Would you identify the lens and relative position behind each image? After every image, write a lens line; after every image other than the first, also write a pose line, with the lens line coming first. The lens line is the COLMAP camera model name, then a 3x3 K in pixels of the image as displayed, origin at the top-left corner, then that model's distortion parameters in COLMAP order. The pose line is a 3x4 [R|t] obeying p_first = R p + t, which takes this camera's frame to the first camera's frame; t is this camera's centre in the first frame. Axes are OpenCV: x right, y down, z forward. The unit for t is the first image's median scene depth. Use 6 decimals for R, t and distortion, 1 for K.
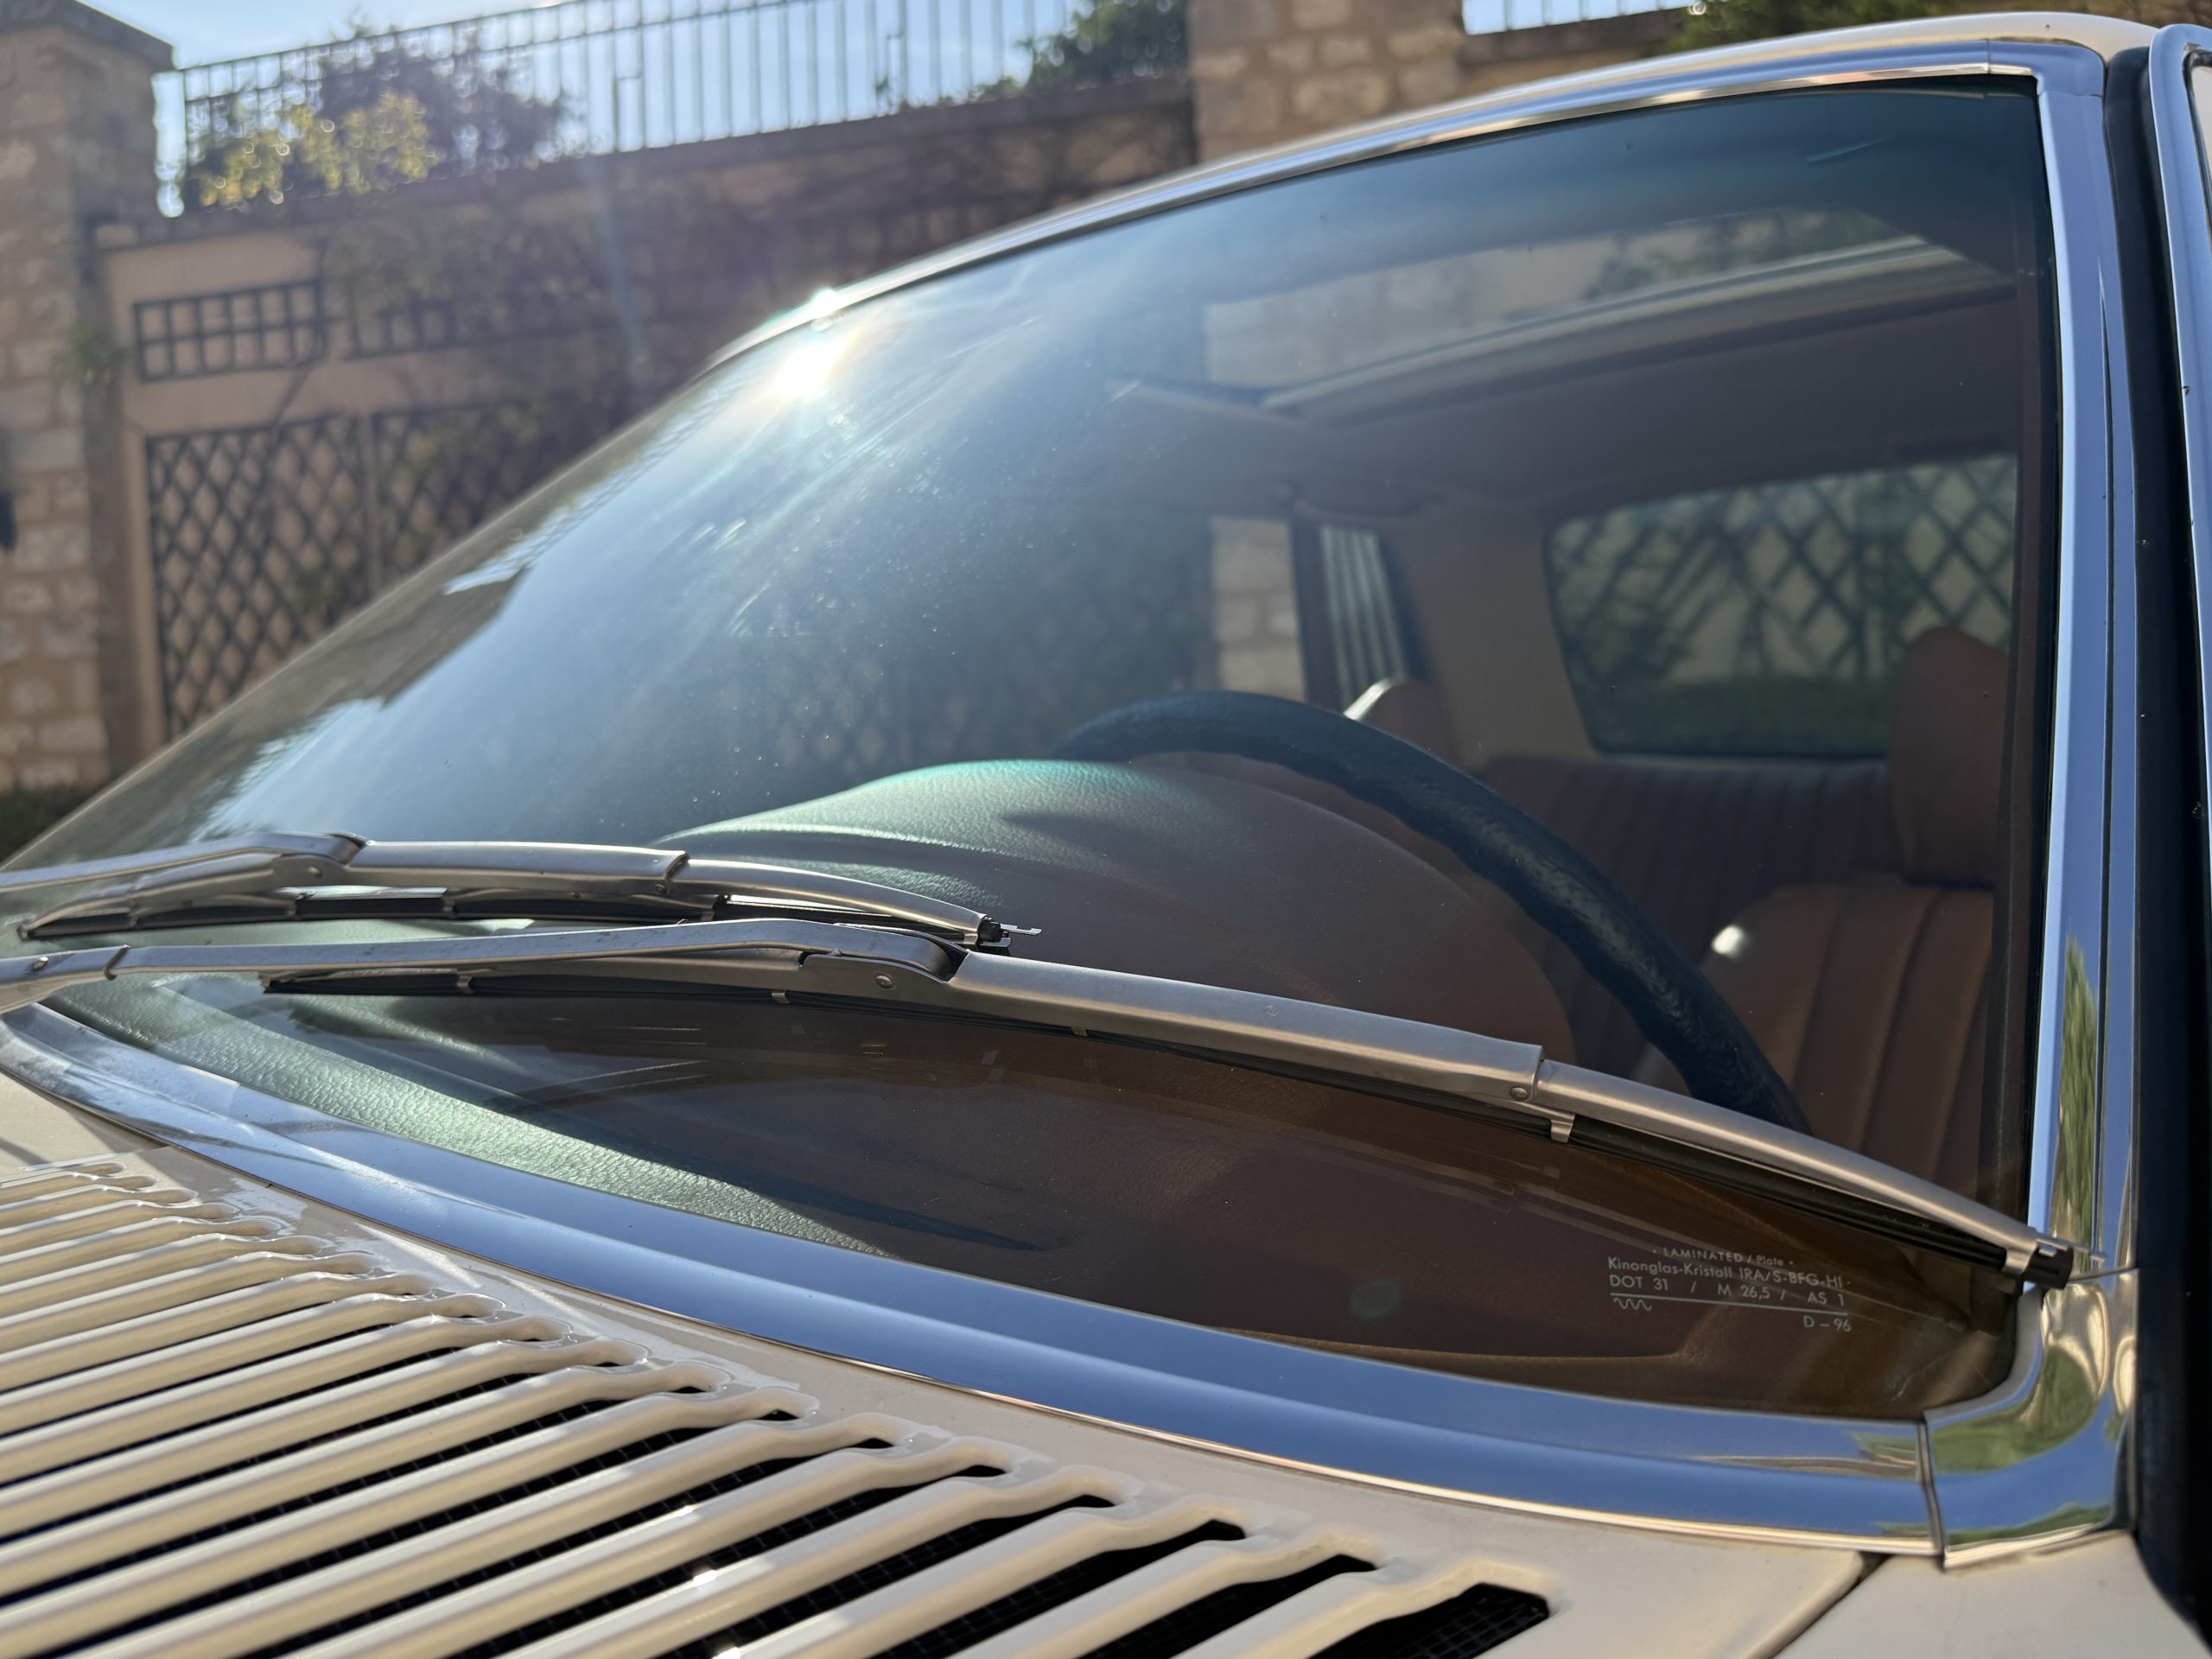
lens RADIAL K [[1738.9, 0, 1105.7], [0, 1738.9, 836.7], [0, 0, 1]] dist [0.004568, -0.013019]
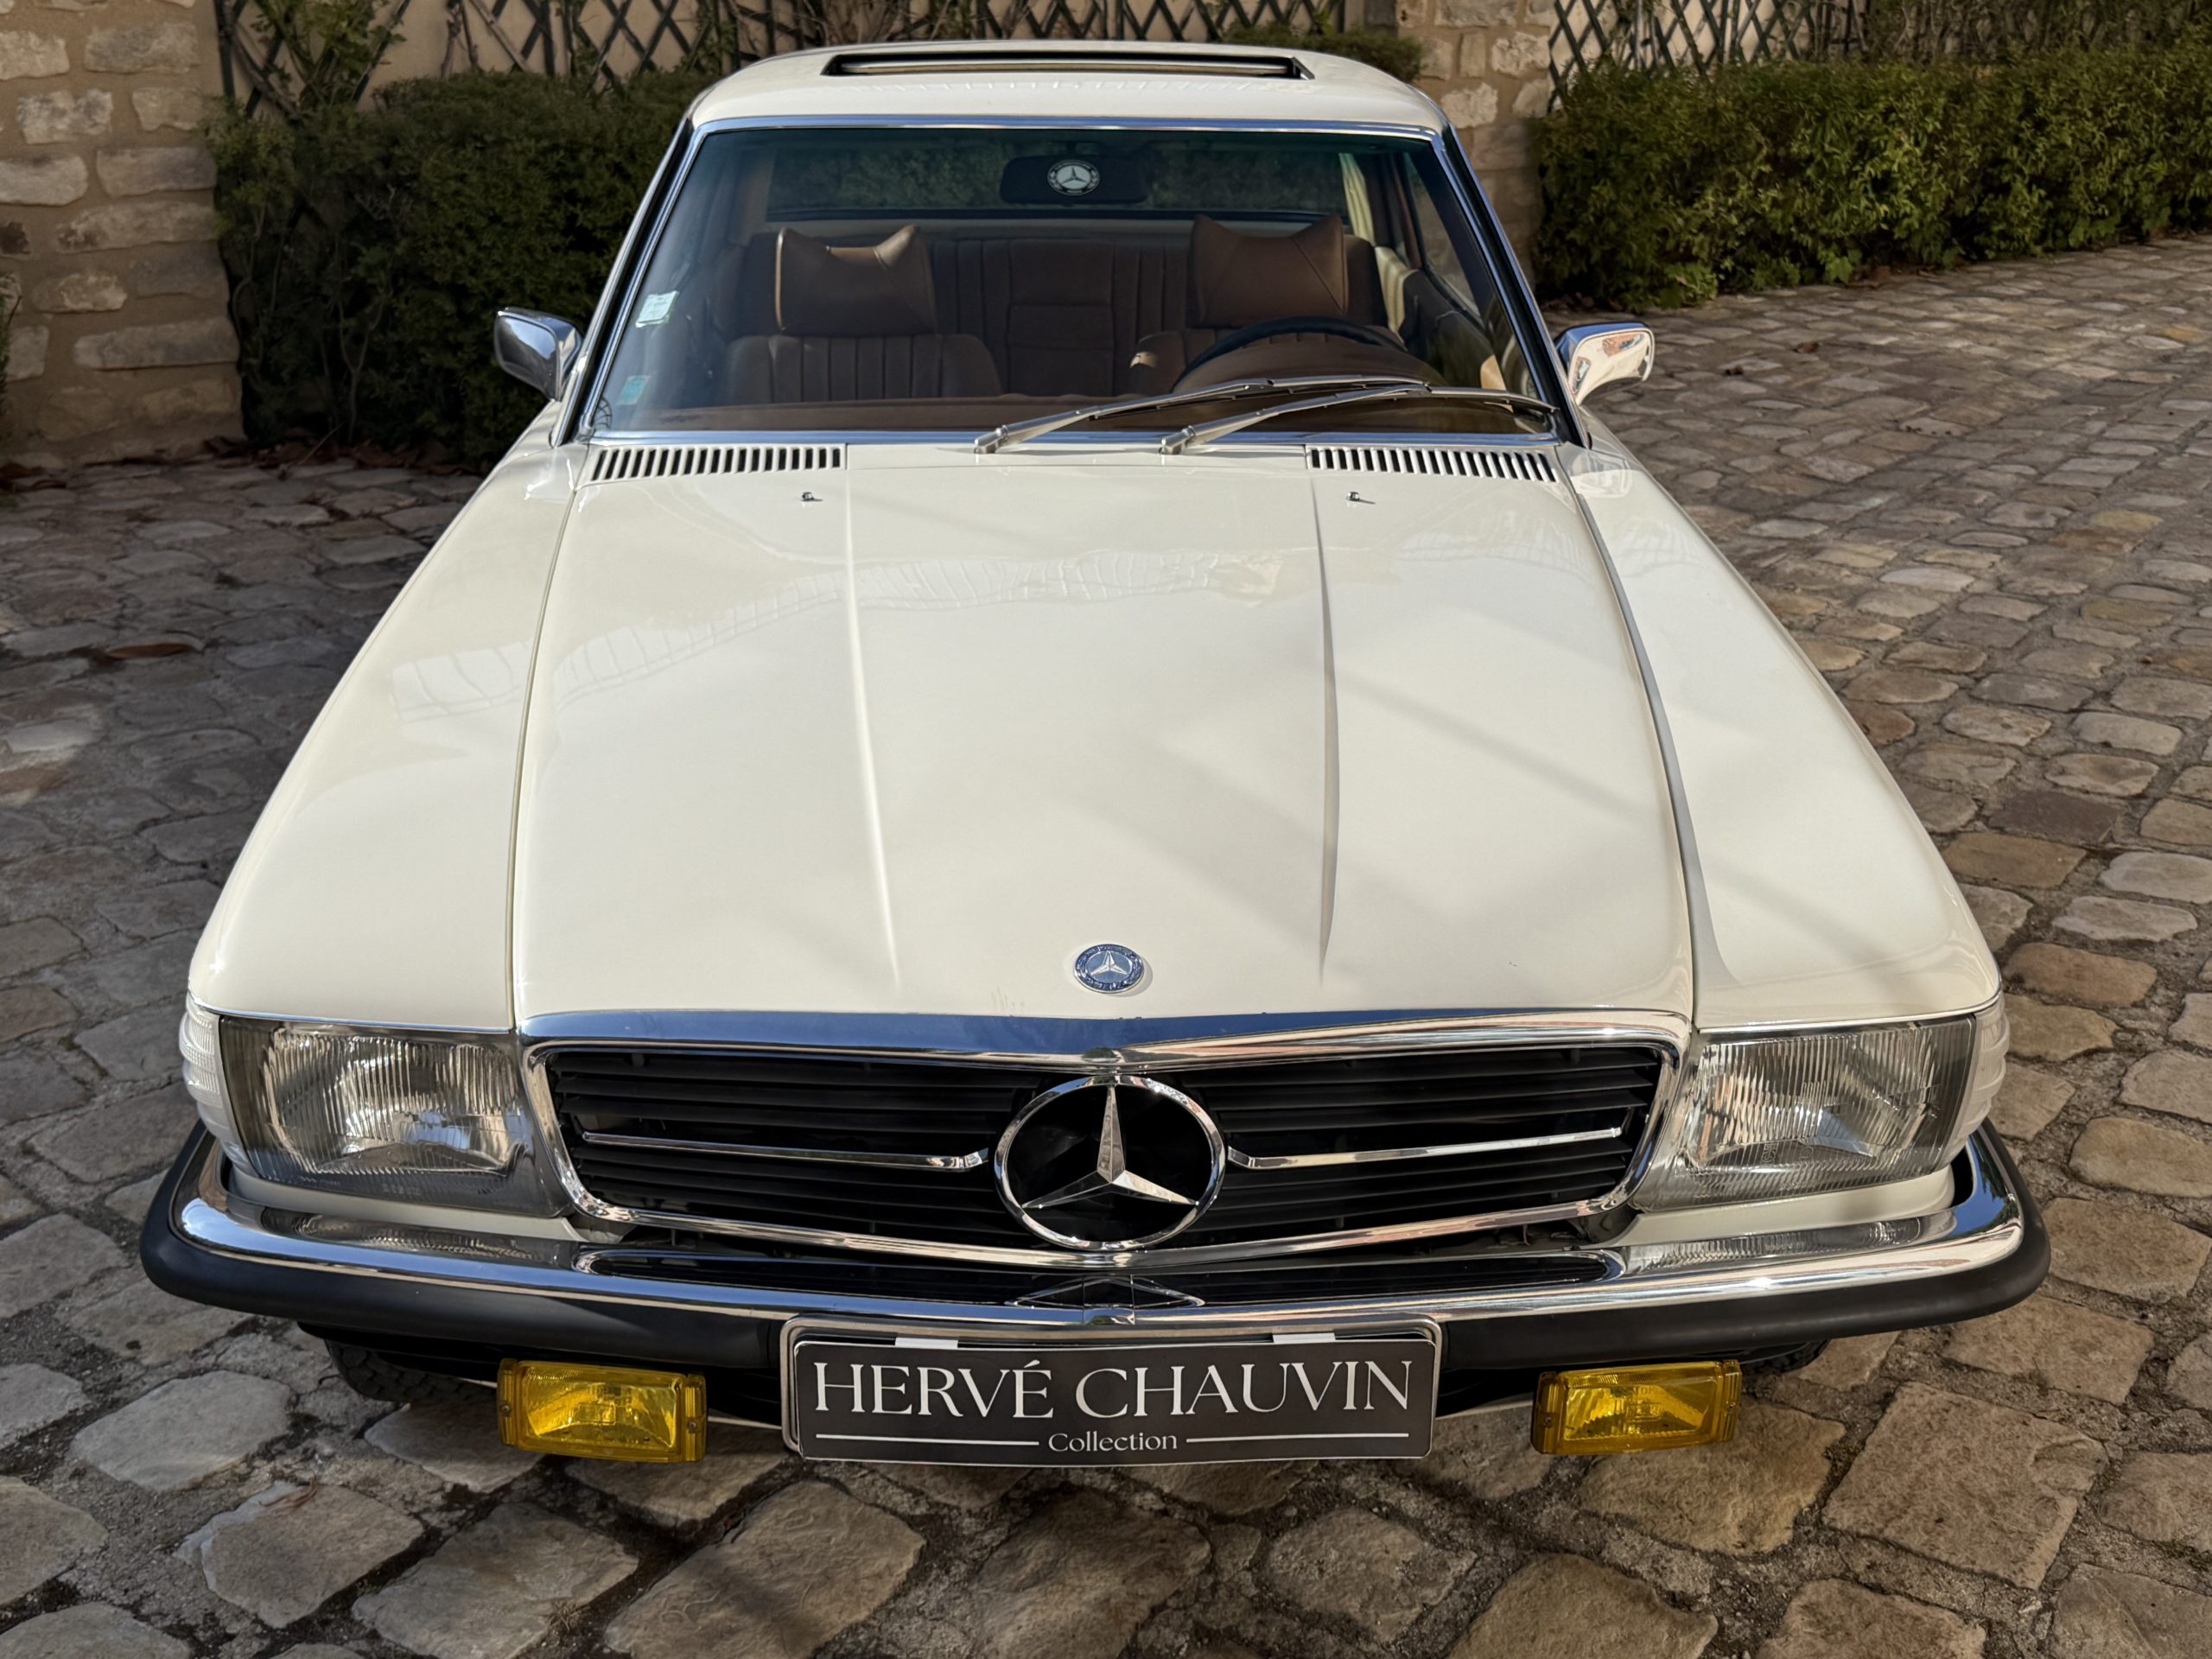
lens RADIAL K [[2490.2, 0, 1099.6], [0, 2490.2, 833.7], [0, 0, 1]] dist [0.218830, -0.524328]
pose [[0.644482, -0.238542, 0.726457, -0.514609], [0.031306, 0.957526, 0.286644, -0.067312], [-0.763978, -0.161995, 0.624576, -0.277414]]
